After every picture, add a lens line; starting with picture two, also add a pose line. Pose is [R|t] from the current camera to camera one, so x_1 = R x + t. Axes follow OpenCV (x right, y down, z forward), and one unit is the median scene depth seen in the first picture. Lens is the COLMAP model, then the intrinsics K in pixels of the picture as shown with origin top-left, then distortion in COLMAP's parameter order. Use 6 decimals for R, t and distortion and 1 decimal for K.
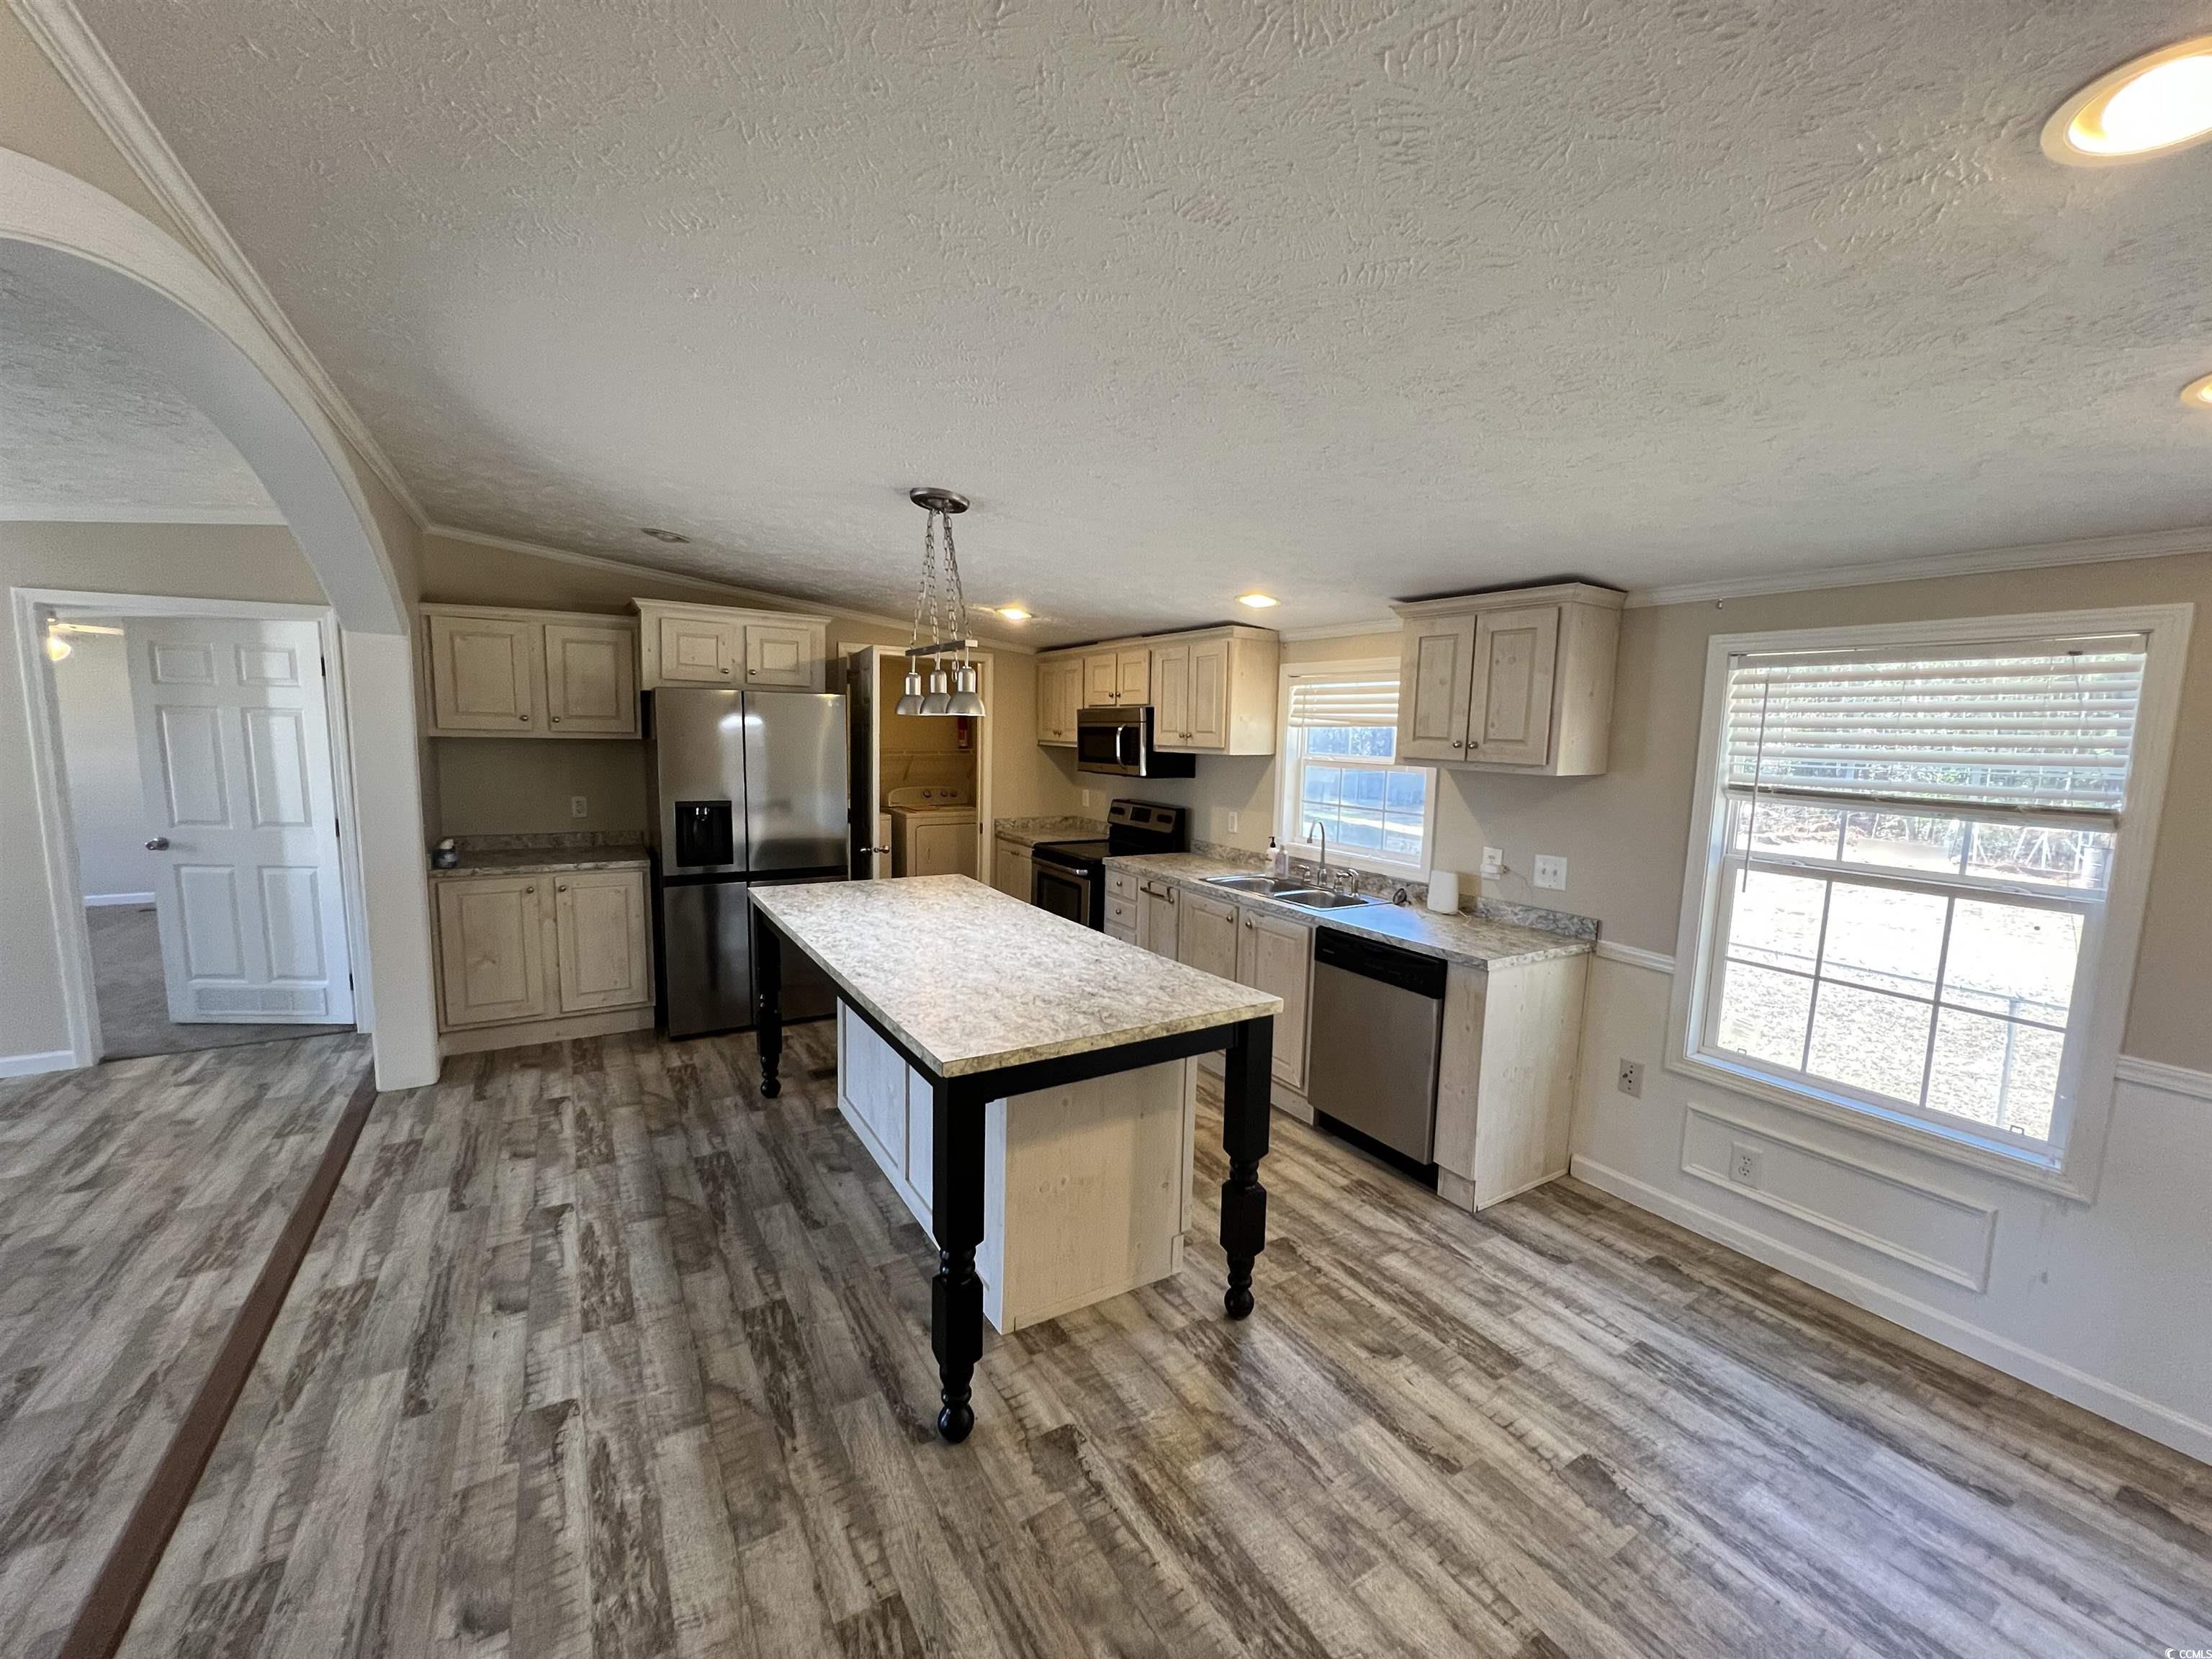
lens RADIAL K [[884.6, 0, 1106.0], [0, 884.6, 829.5], [0, 0, 1]] dist [0.001007, -0.000187]
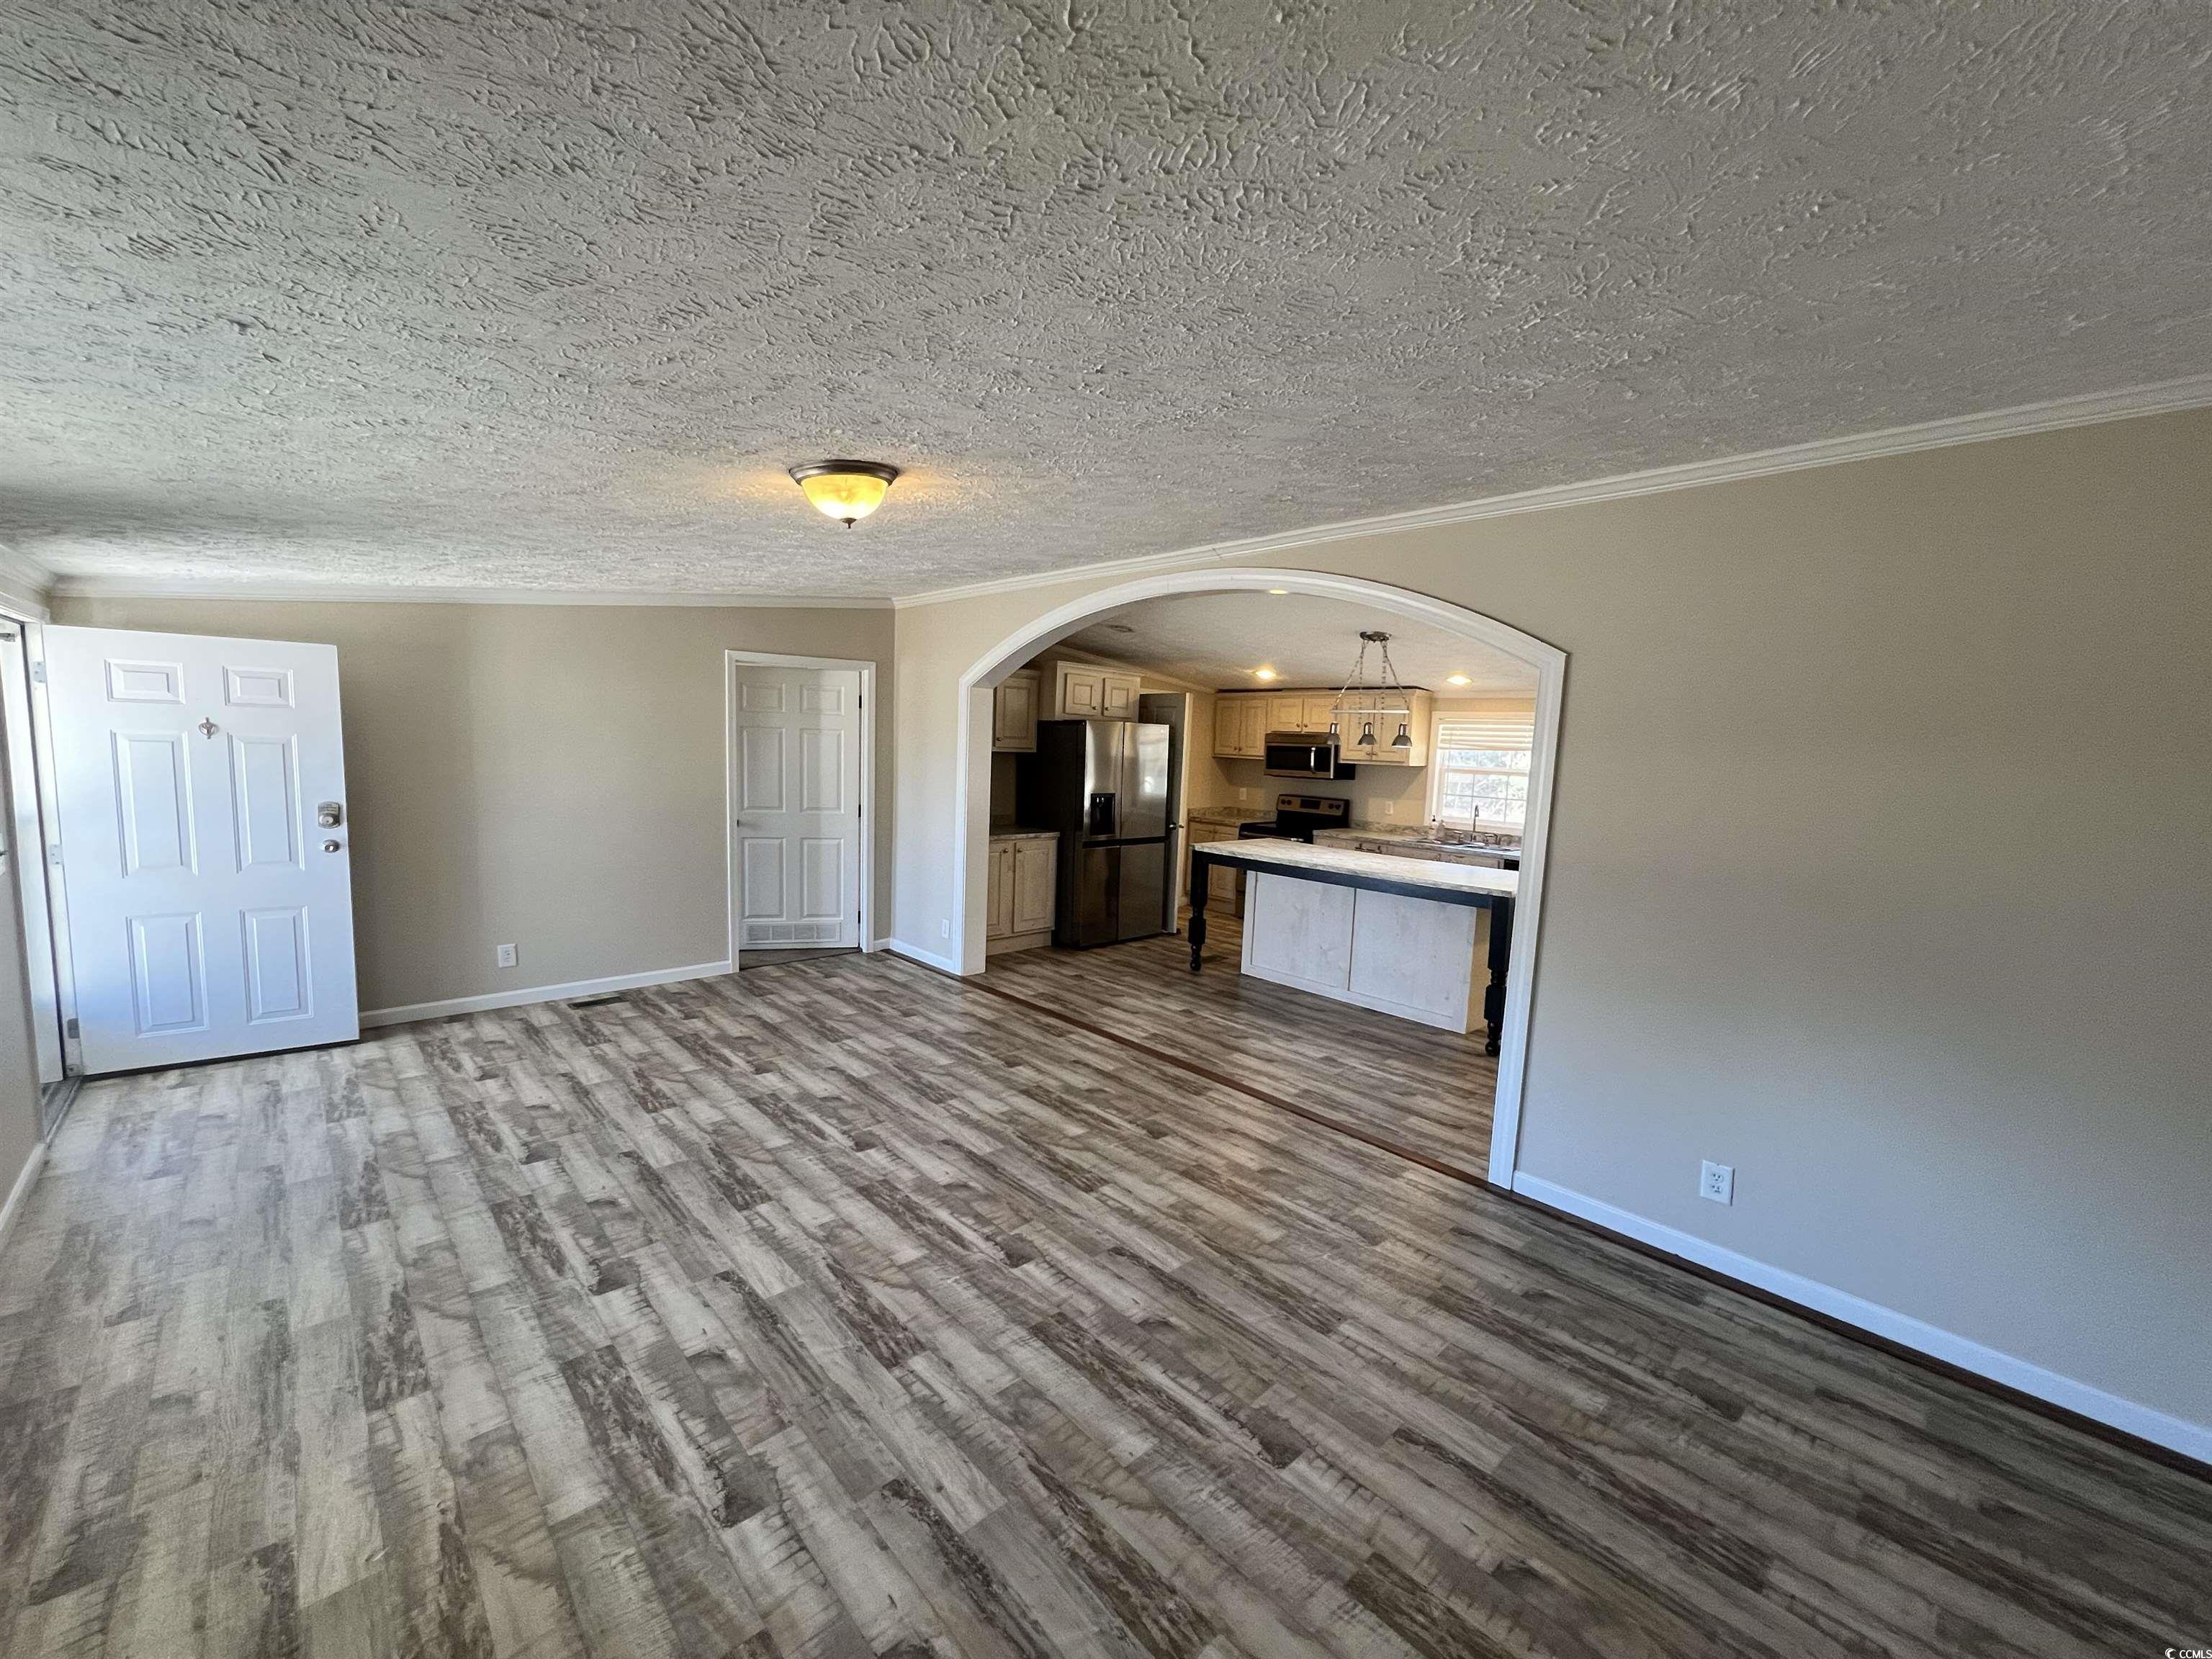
lens RADIAL K [[884.6, 0, 1106.0], [0, 884.6, 829.5], [0, 0, 1]] dist [0.001007, -0.000187]
pose [[0.979367, -0.007548, 0.201949, -0.999344], [0.008534, 0.999956, -0.004015, 0.048879], [-0.201910, 0.005656, 0.979388, -0.673588]]
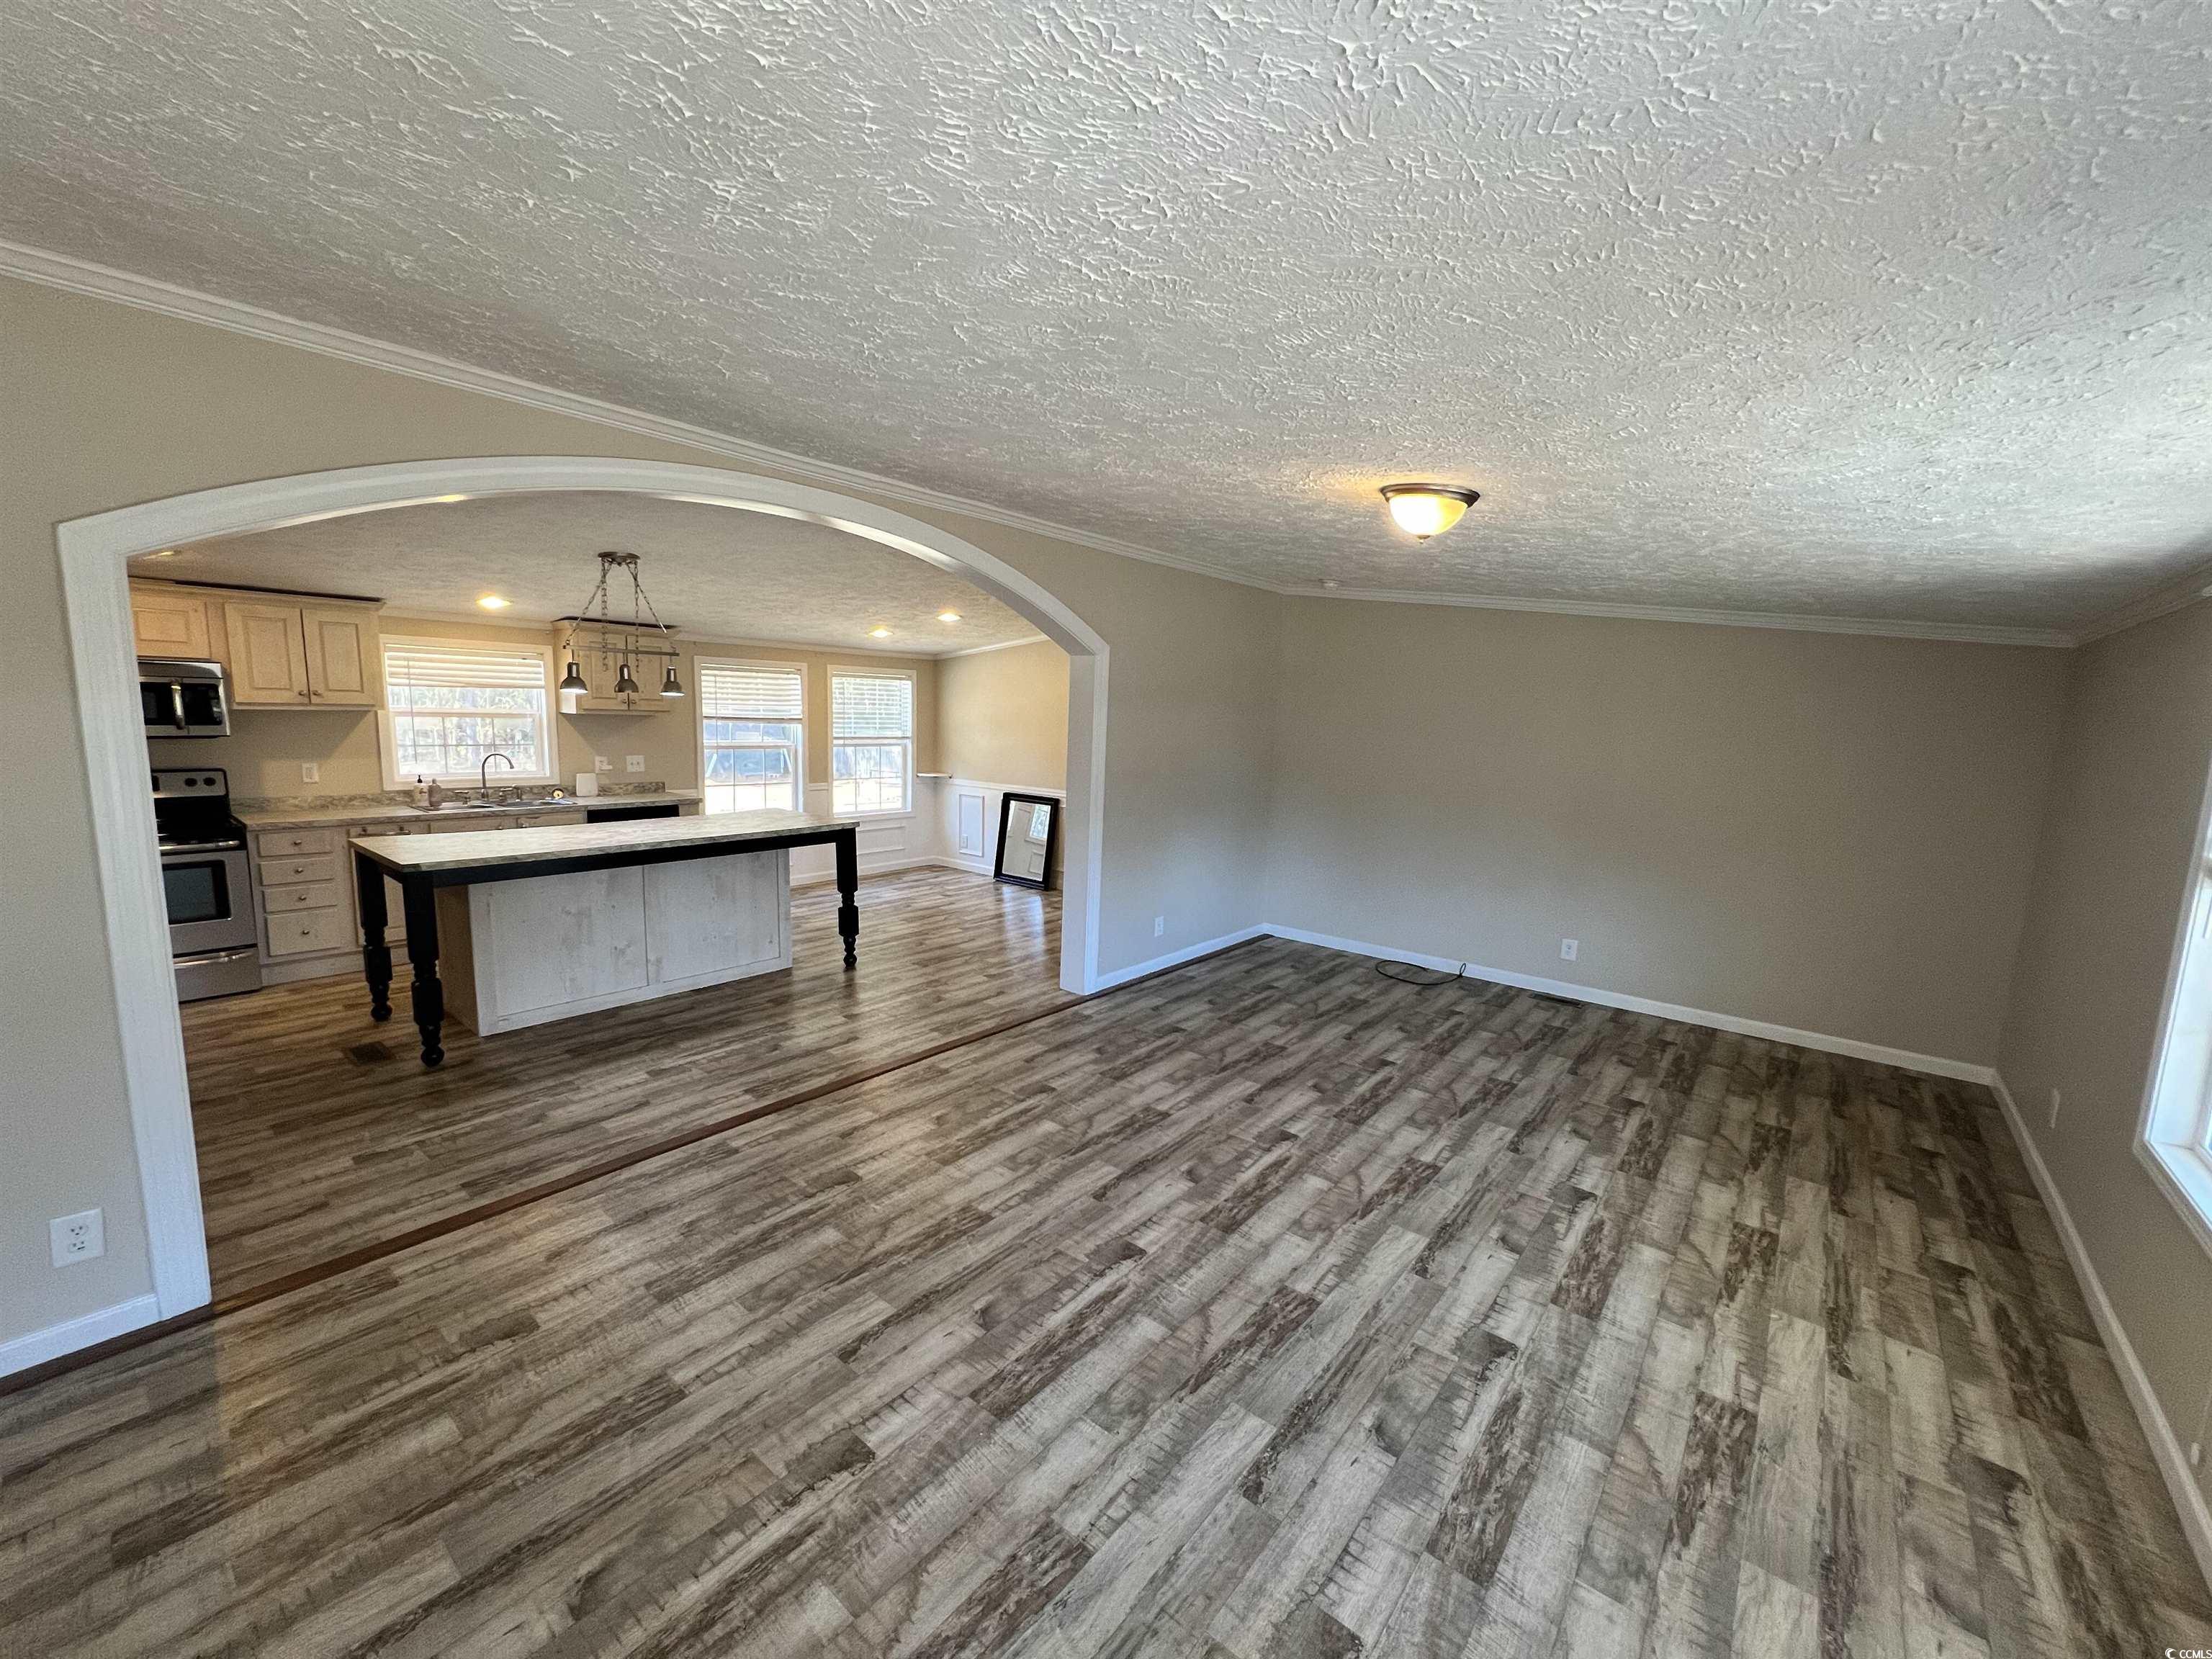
lens RADIAL K [[884.6, 0, 1106.0], [0, 884.6, 829.5], [0, 0, 1]] dist [0.001007, -0.000187]
pose [[-0.324010, -0.162578, 0.931980, -1.756835], [0.068804, 0.978465, 0.194607, -0.124099], [-0.943548, 0.127179, -0.305846, 0.623147]]
